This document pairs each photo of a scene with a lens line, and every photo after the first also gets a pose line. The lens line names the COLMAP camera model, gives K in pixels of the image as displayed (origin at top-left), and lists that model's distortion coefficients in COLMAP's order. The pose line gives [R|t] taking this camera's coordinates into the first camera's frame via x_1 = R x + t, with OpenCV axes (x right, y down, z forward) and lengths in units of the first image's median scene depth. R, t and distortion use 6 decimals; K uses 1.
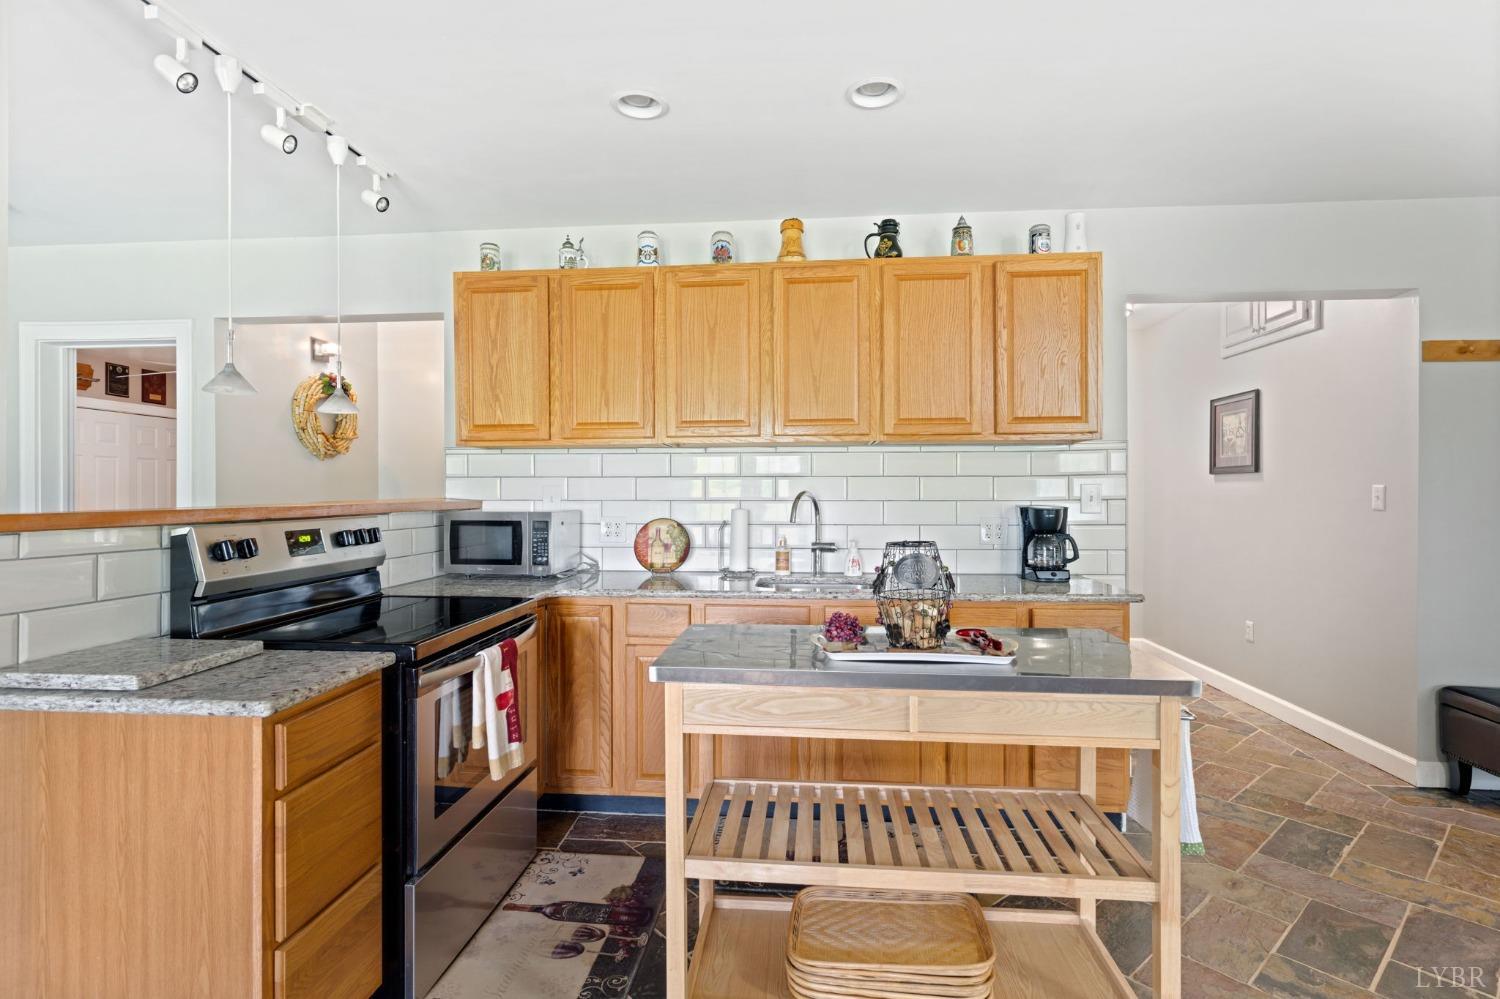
lens RADIAL K [[720.9, 0, 749.7], [0, 720.9, 491.6], [0, 0, 1]] dist [0.001392, 0.000823]
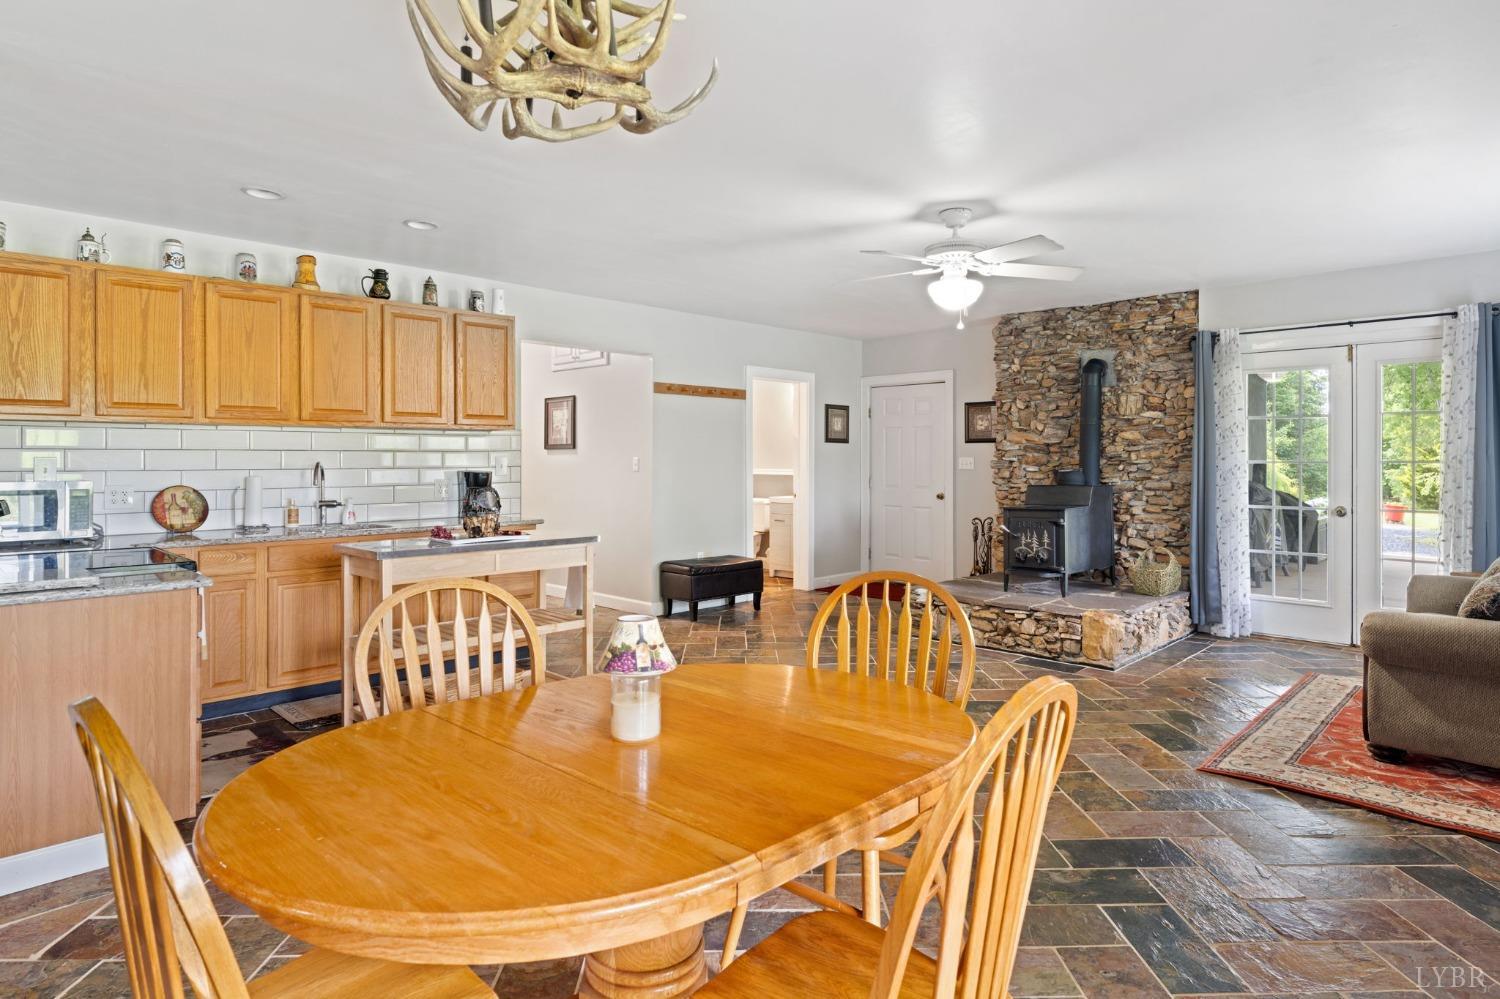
lens RADIAL K [[830.4, 0, 749.7], [0, 830.4, 461.1], [0, 0, 1]] dist [0.000877, 0.000266]
pose [[0.635630, -0.002086, 0.771991, -0.606565], [0.002059, 0.999997, 0.001007, -0.001825], [-0.771991, 0.000949, 0.635633, -0.593774]]
